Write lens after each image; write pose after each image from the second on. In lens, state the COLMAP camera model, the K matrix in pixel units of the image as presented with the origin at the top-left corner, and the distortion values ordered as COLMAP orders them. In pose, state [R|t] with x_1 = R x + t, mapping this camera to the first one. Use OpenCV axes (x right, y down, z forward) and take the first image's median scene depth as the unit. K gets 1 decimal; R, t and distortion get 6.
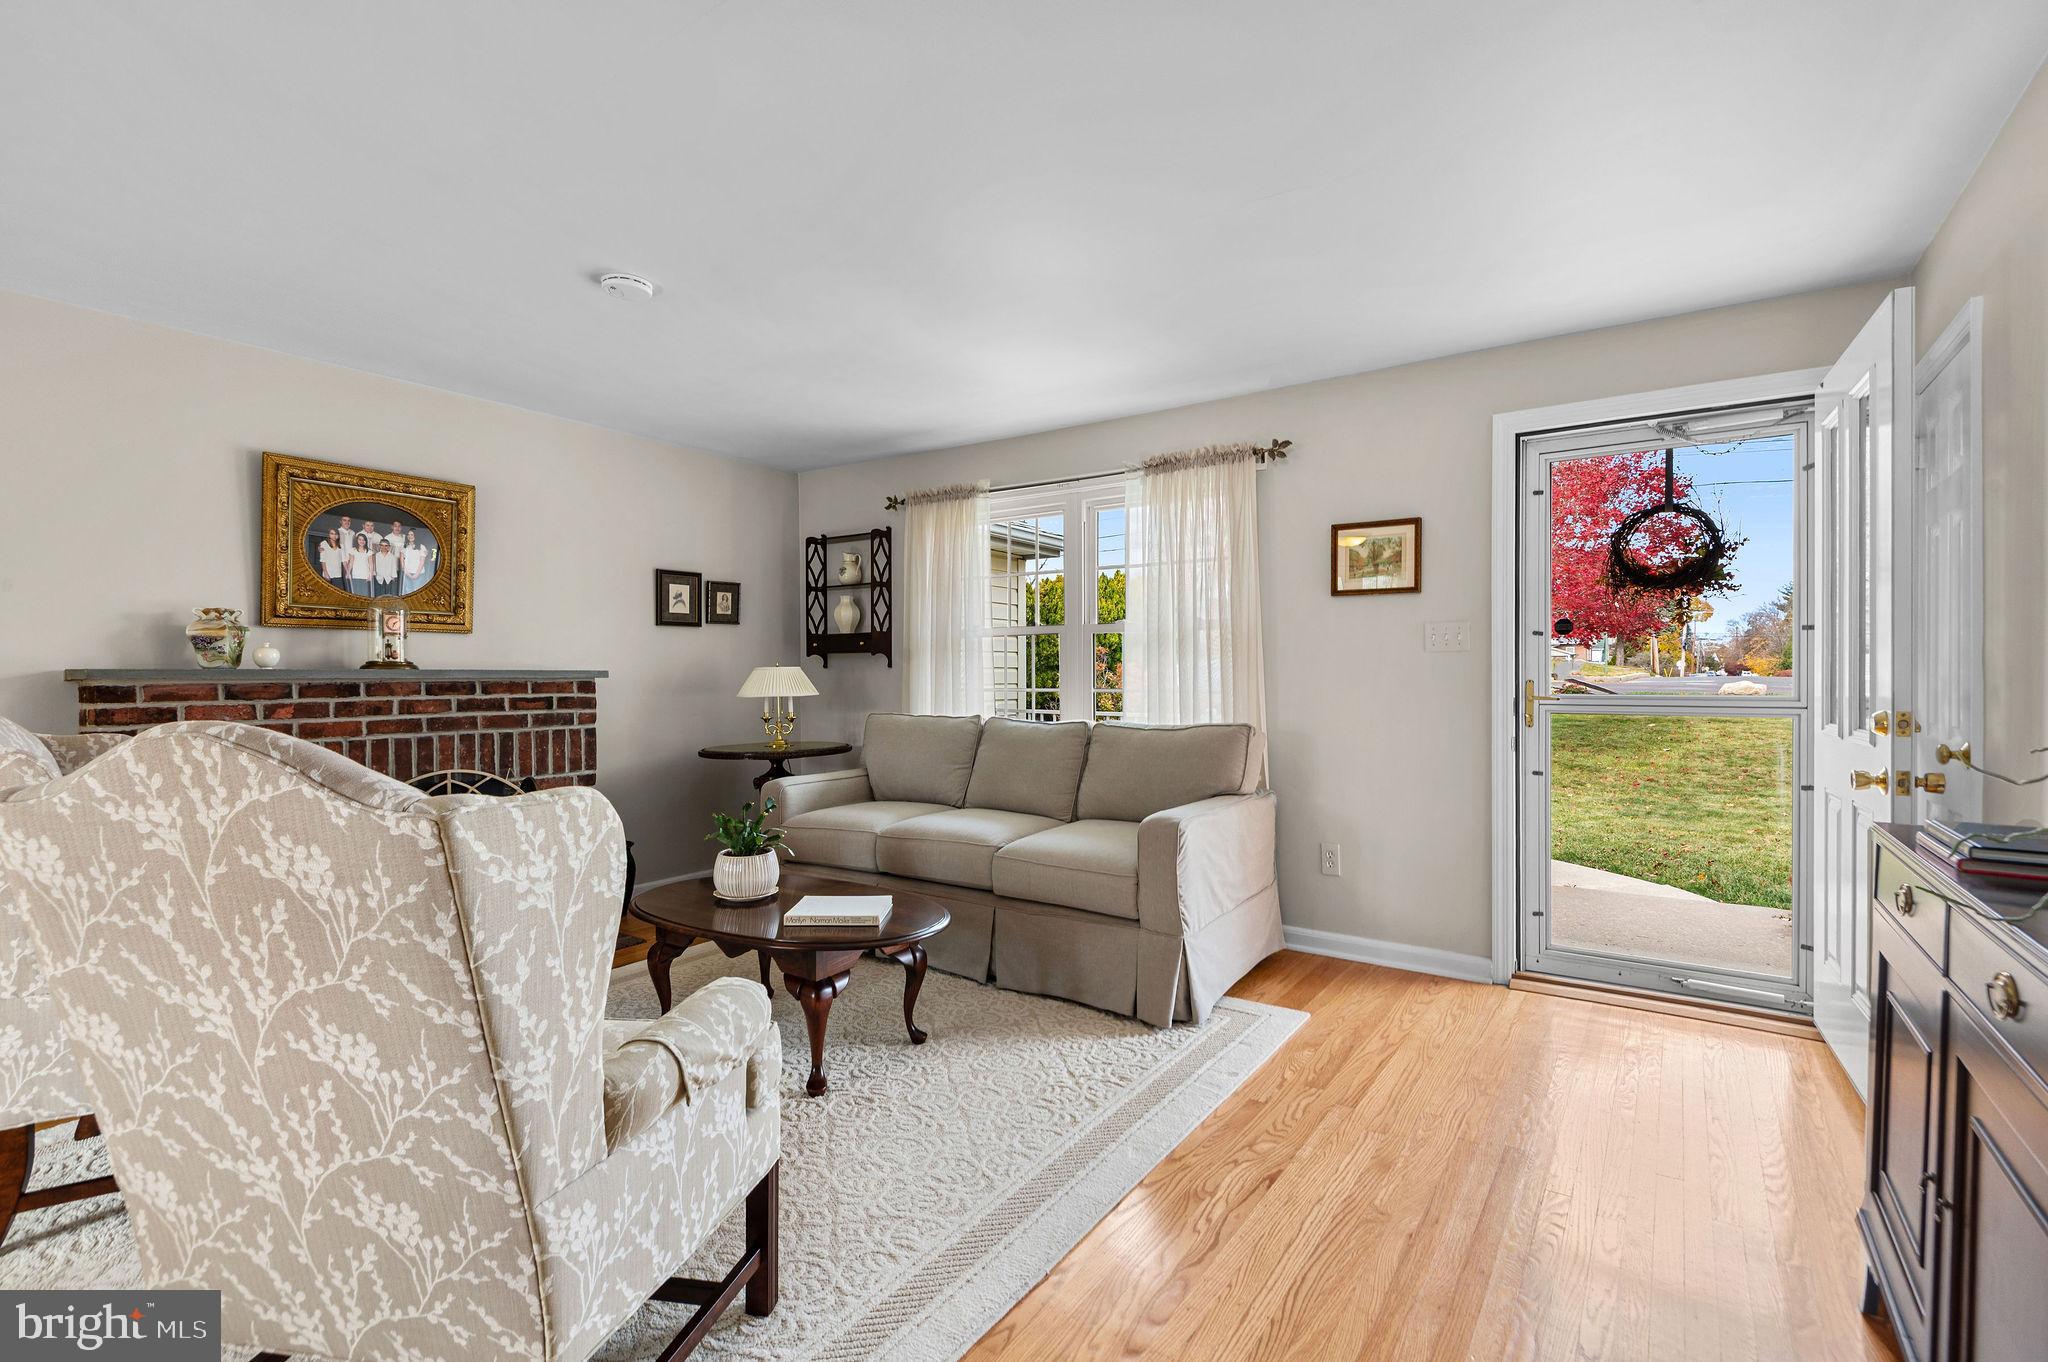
lens RADIAL K [[942.5, 0, 1029.4], [0, 942.5, 687.6], [0, 0, 1]] dist [0.014997, -0.015180]
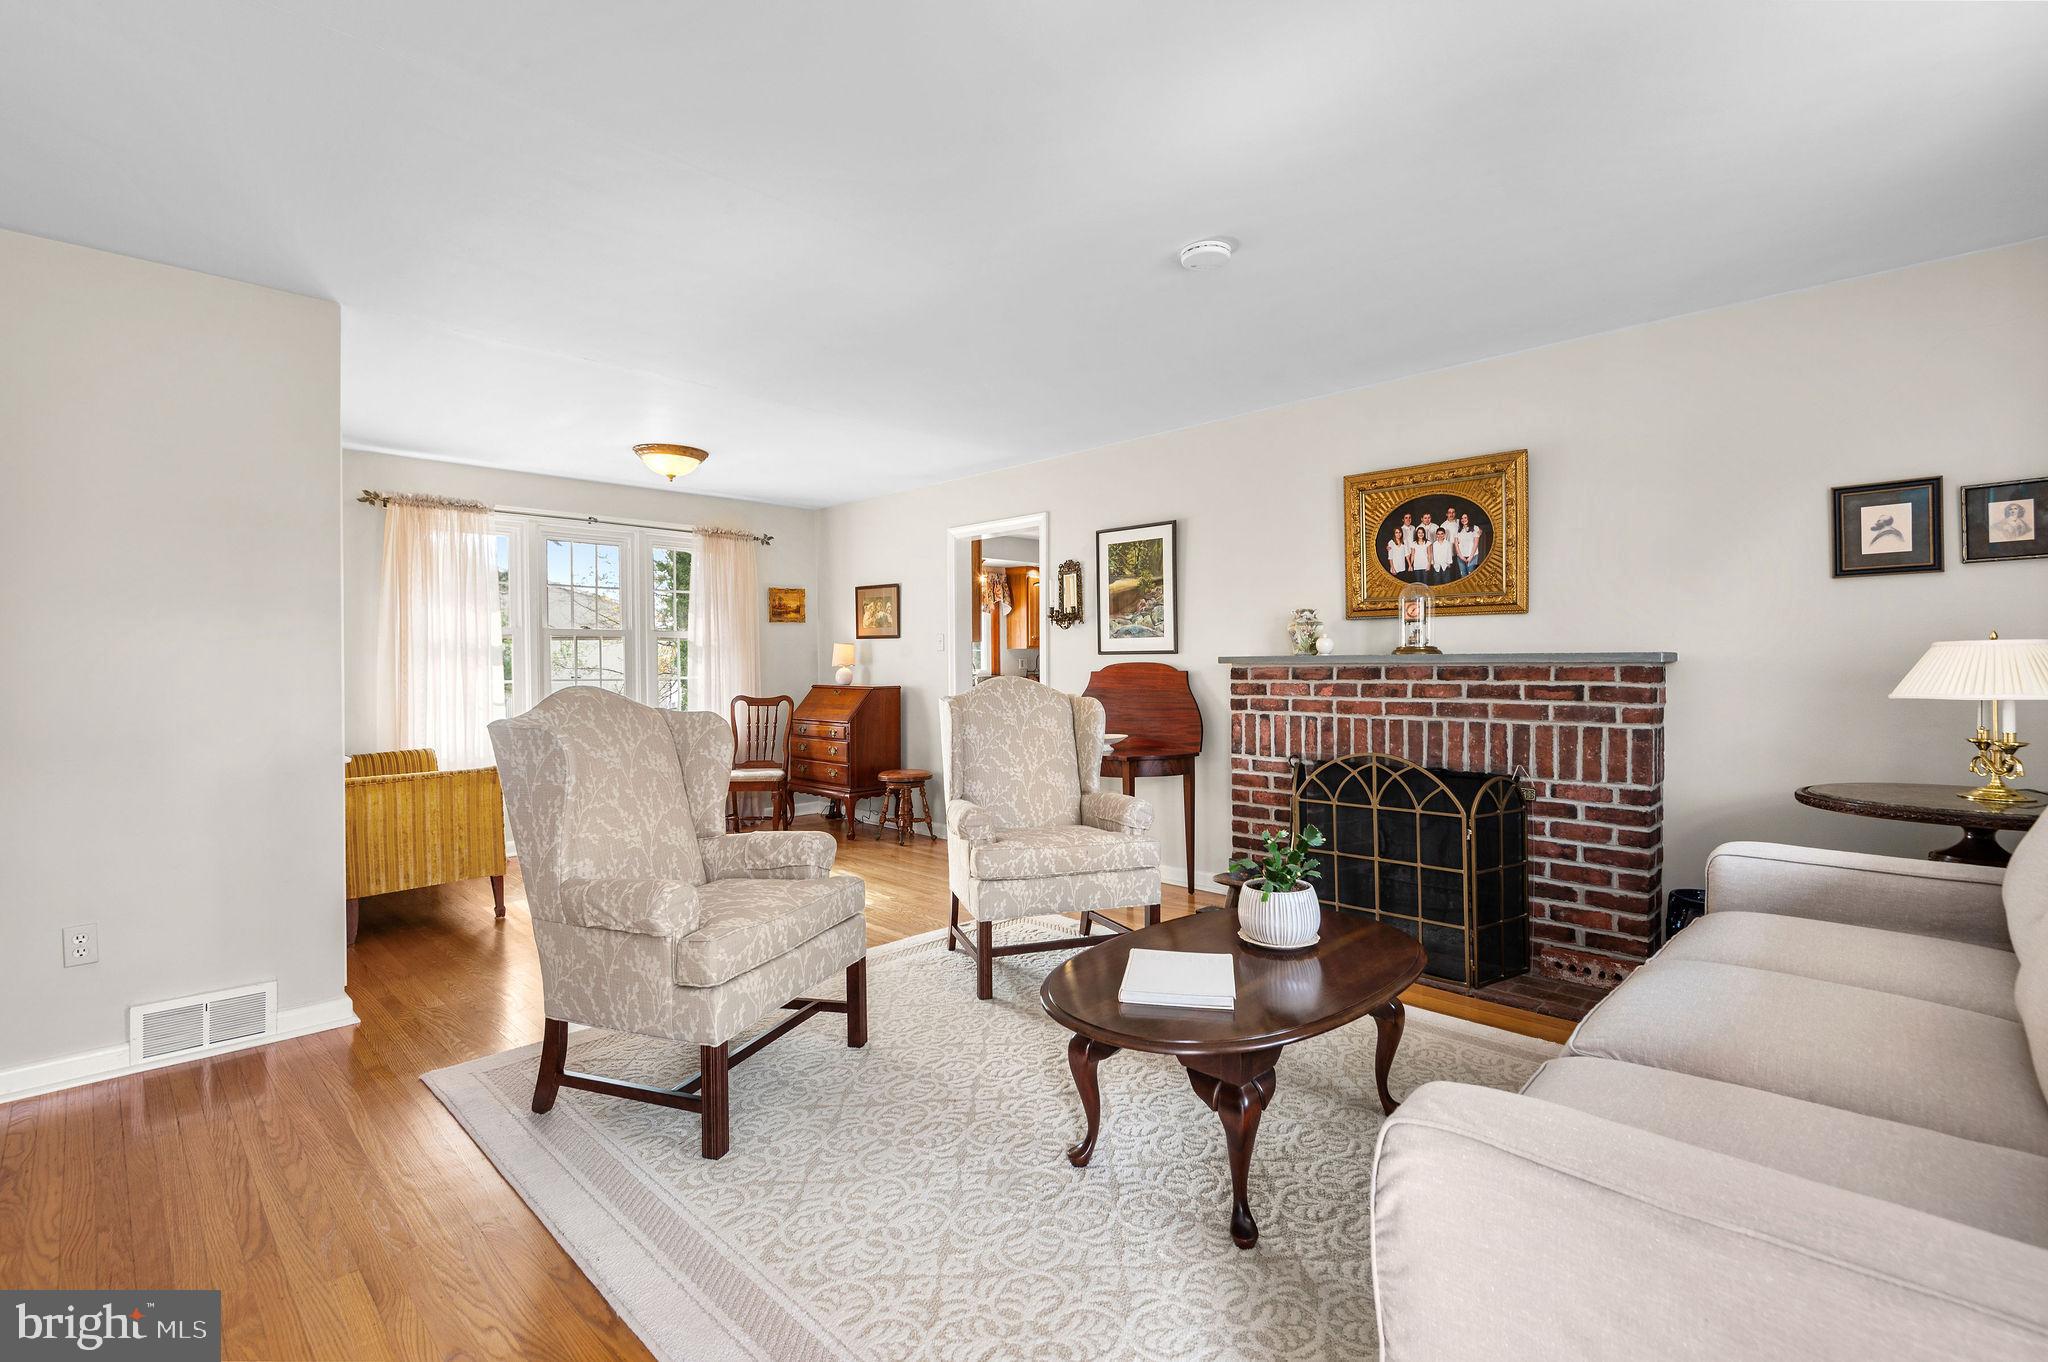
lens RADIAL K [[929.4, 0, 1032.0], [0, 929.4, 651.8], [0, 0, 1]] dist [0.018770, -0.016532]
pose [[-0.183608, -0.006406, -0.982979, 0.390310], [-0.004011, 0.999975, -0.005768, -0.013340], [0.982991, 0.002884, -0.183629, 0.728804]]
